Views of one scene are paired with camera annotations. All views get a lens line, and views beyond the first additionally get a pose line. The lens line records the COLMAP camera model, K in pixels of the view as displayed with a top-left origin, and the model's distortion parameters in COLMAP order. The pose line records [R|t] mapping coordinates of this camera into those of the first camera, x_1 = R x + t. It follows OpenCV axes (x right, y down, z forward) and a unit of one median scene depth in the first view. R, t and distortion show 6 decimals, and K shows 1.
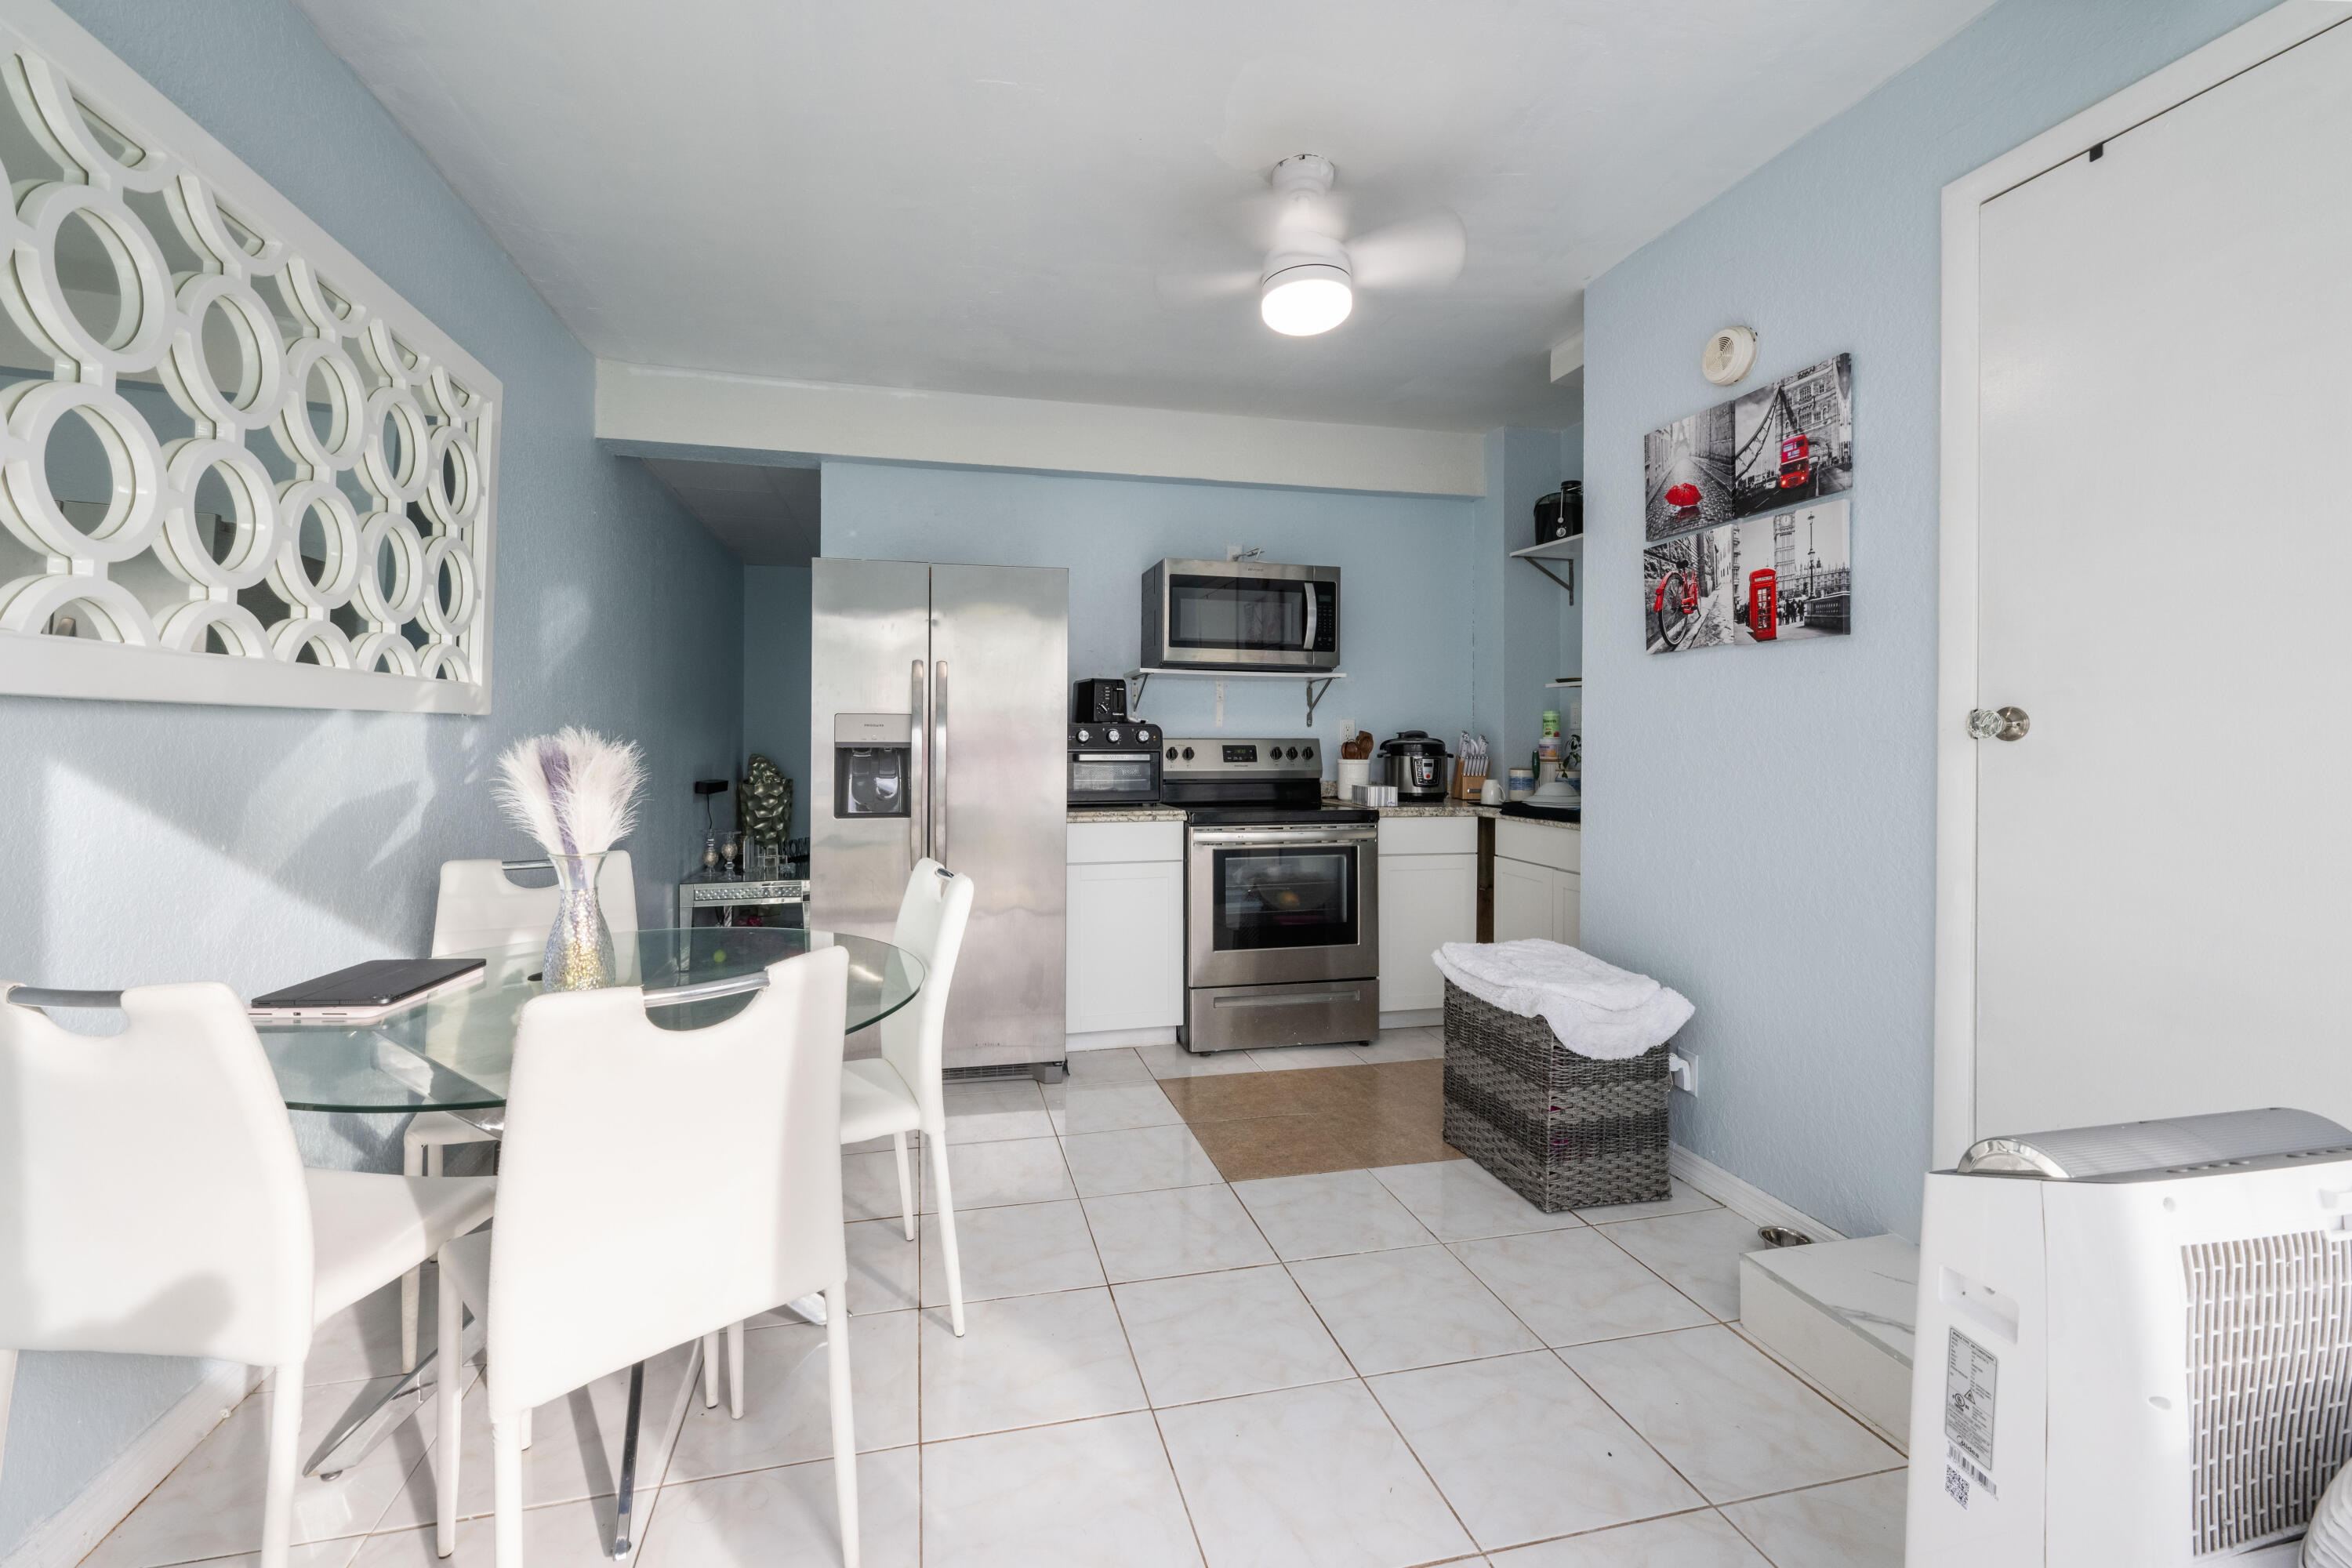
lens RADIAL K [[943.0, 0, 1140.9], [0, 943.0, 743.6], [0, 0, 1]] dist [-0.002063, 0.000068]
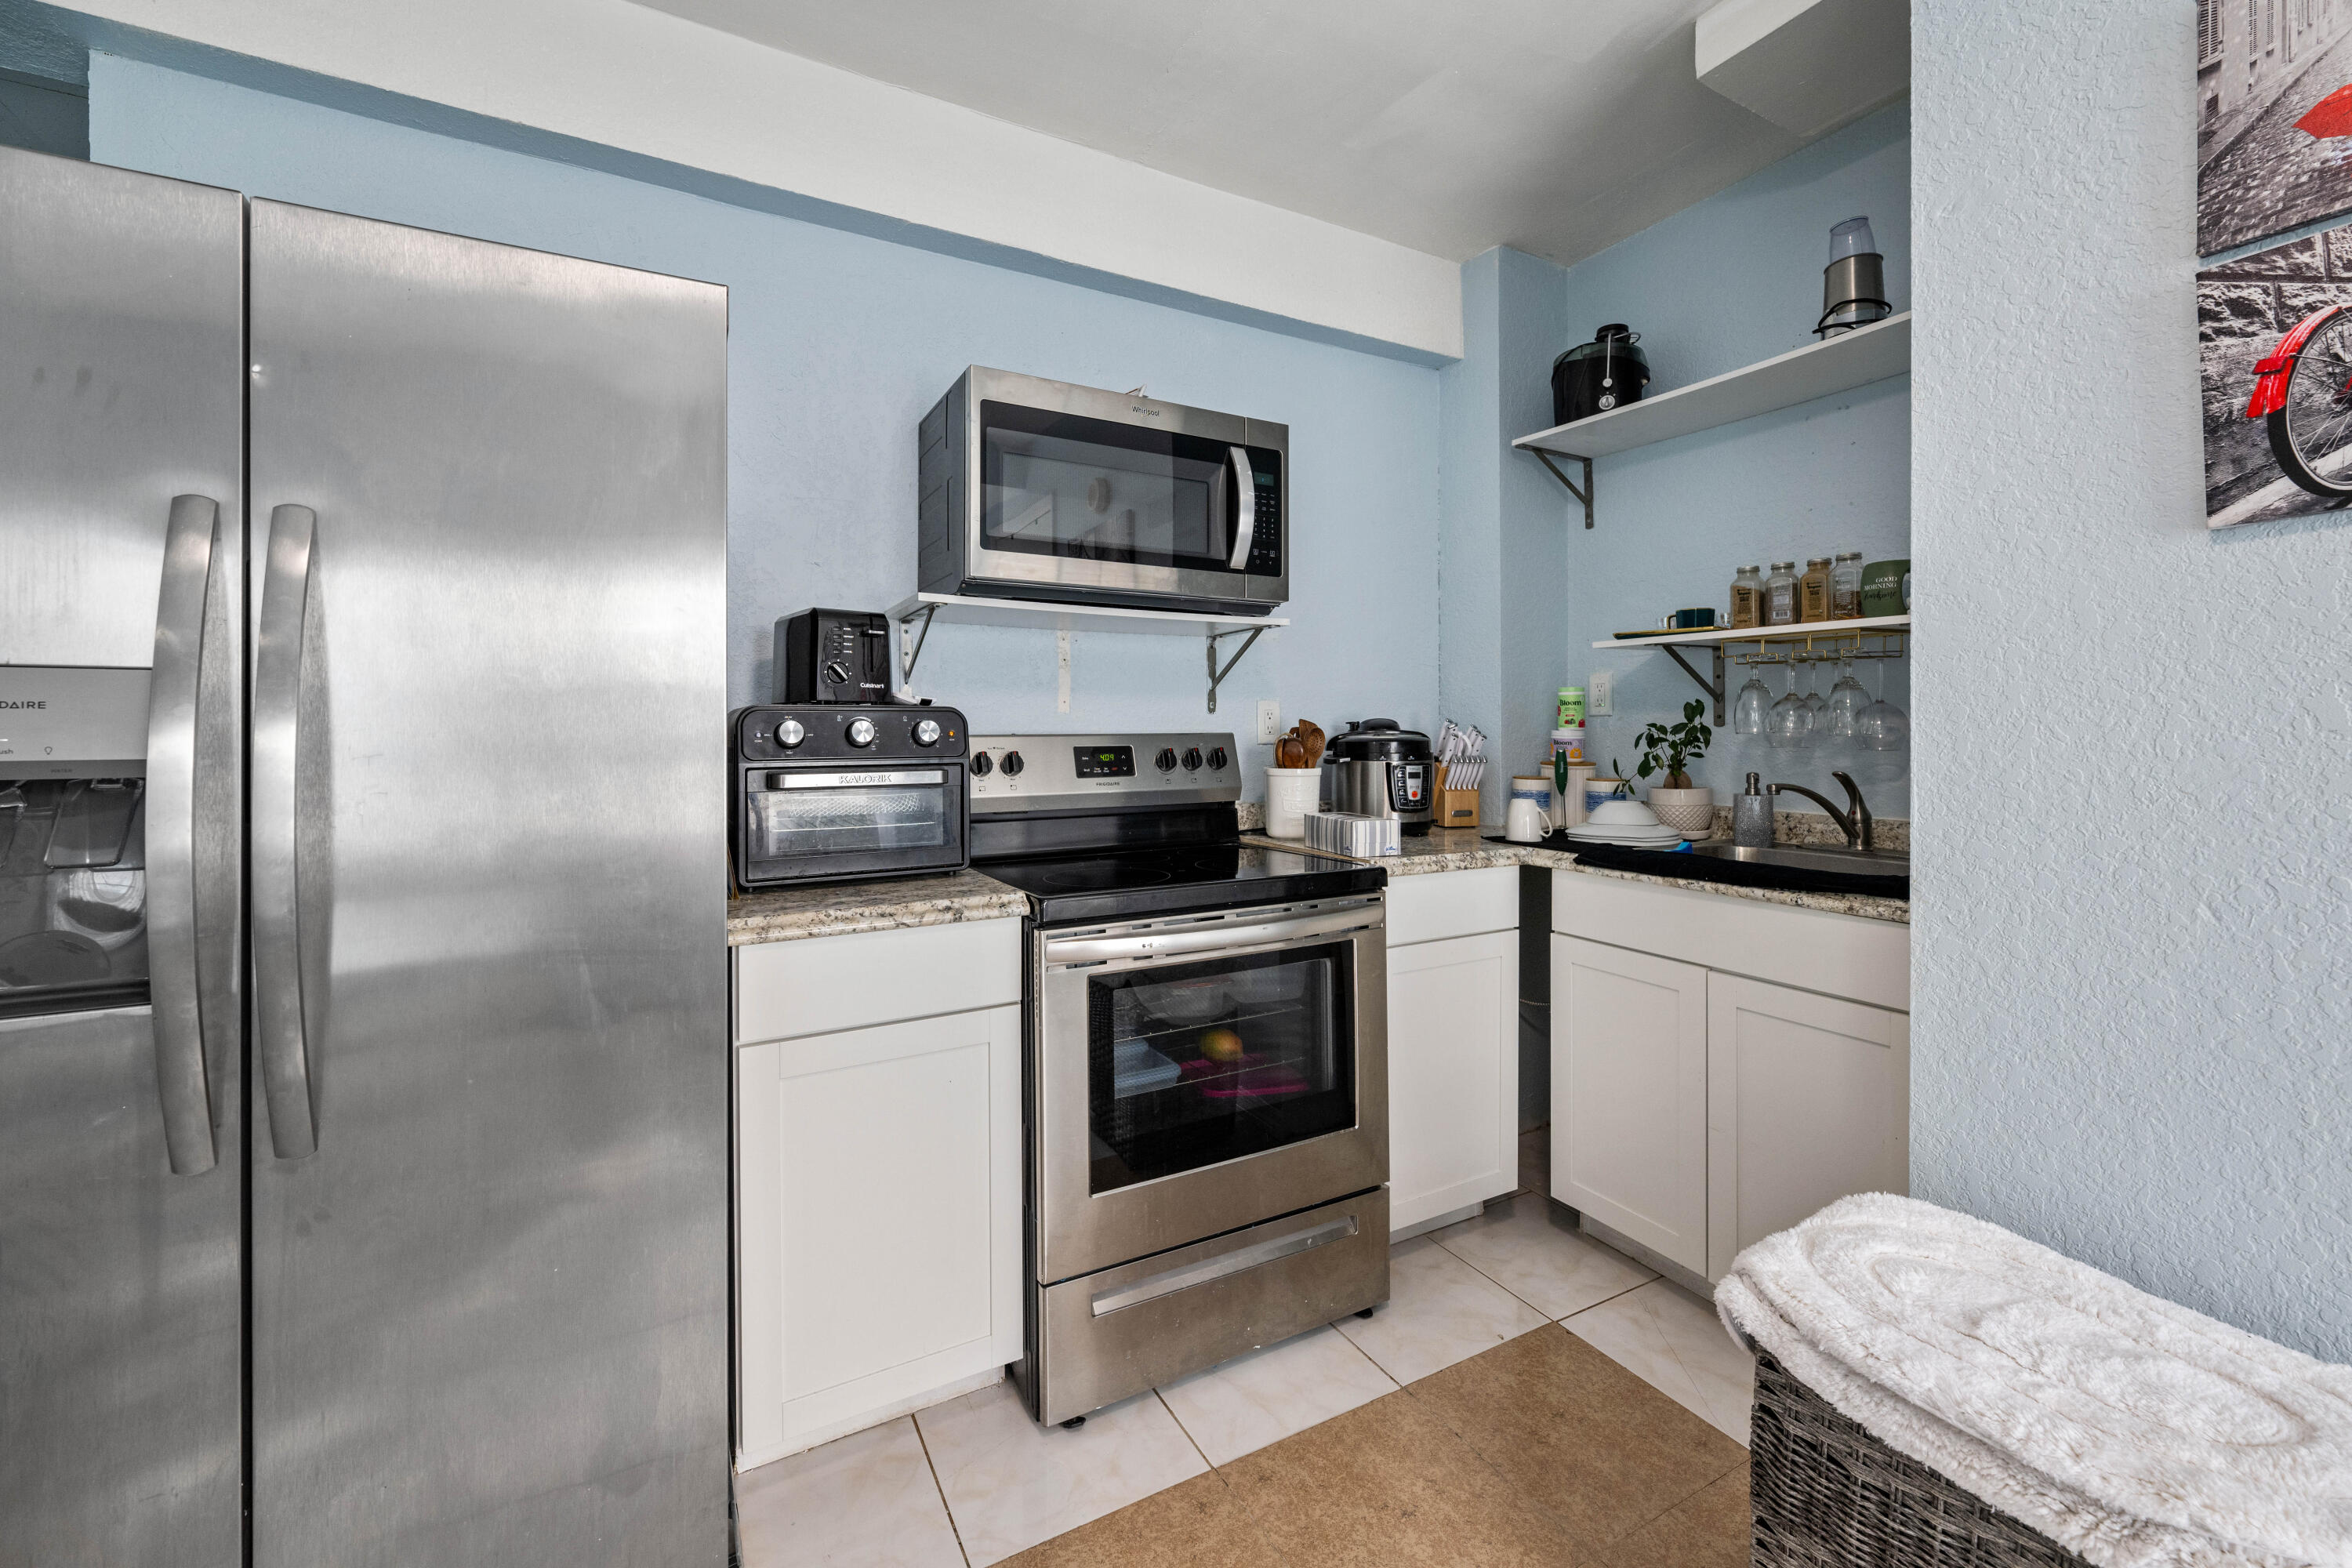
lens RADIAL K [[943.0, 0, 1158.5], [0, 943.0, 725.5], [0, 0, 1]] dist [-0.002063, 0.000068]
pose [[0.964875, -0.006495, 0.262630, -0.009952], [0.009141, 0.999919, -0.008857, -0.005681], [-0.262552, 0.010947, 0.964856, 0.496408]]
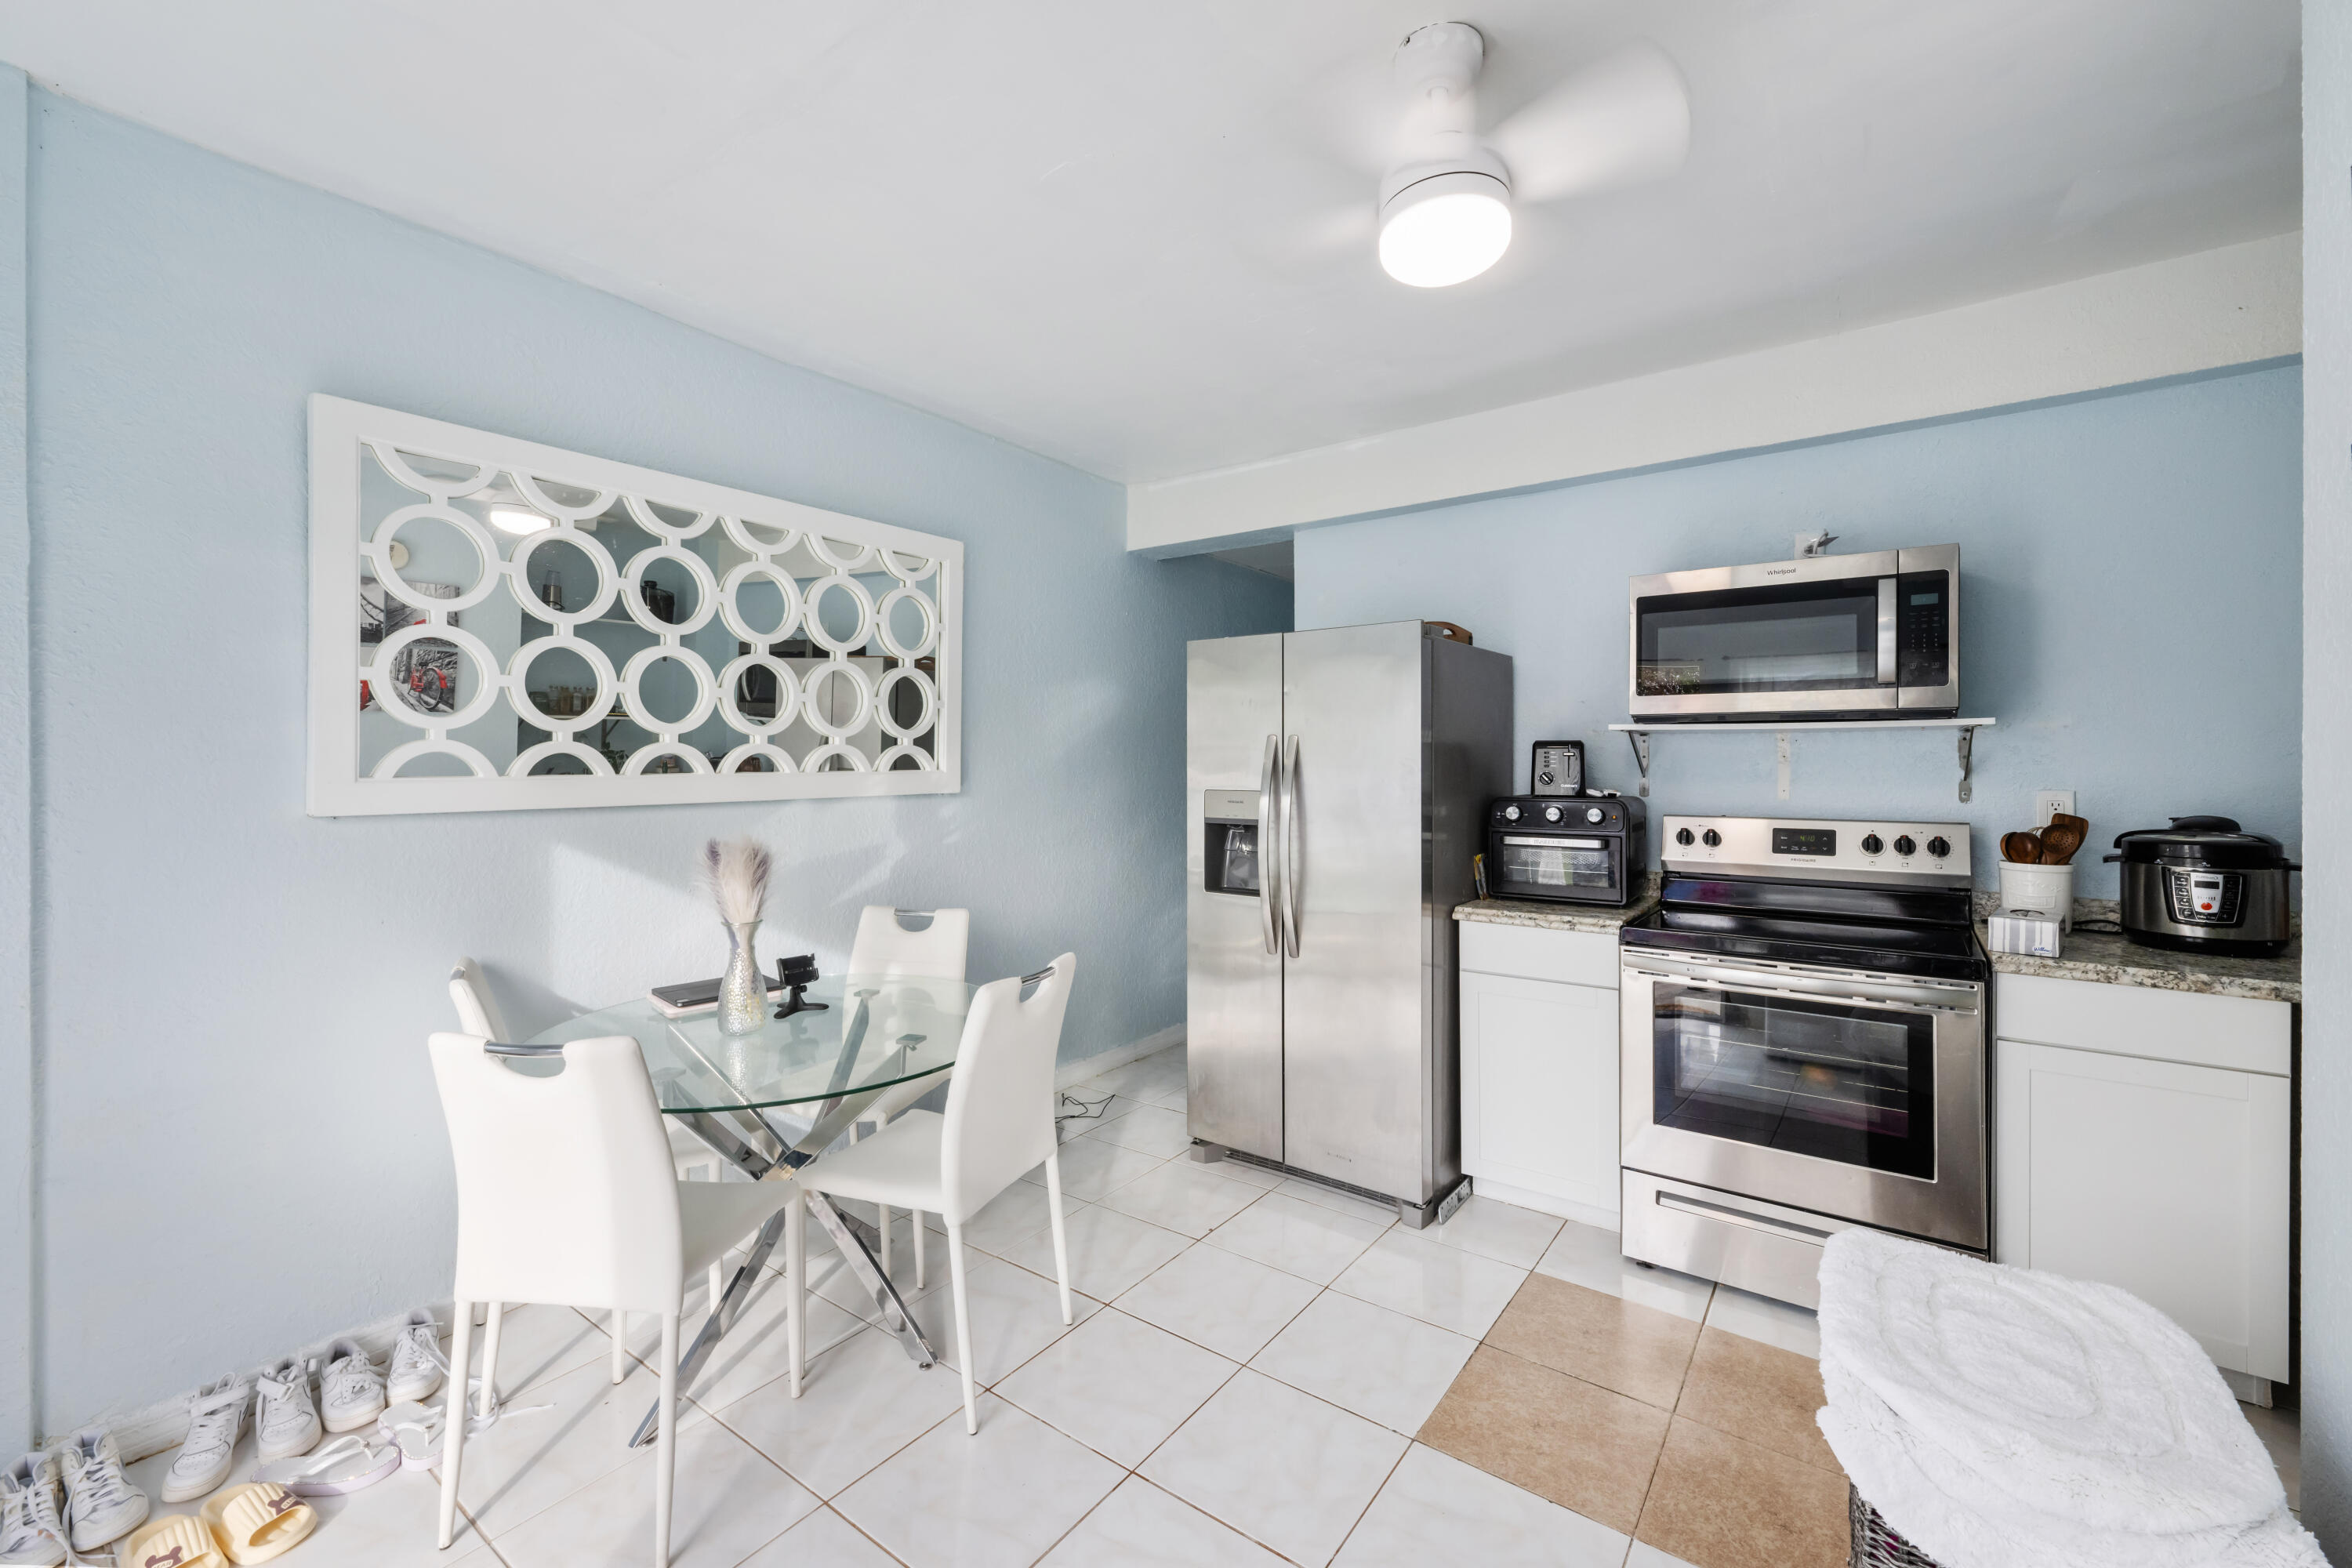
lens RADIAL K [[943.0, 0, 1175.2], [0, 943.0, 769.9], [0, 0, 1]] dist [-0.002063, 0.000068]
pose [[0.656813, 0.002126, -0.754050, 0.343266], [-0.002576, 0.999997, 0.000575, -0.043106], [0.754049, 0.001565, 0.656816, 0.236770]]
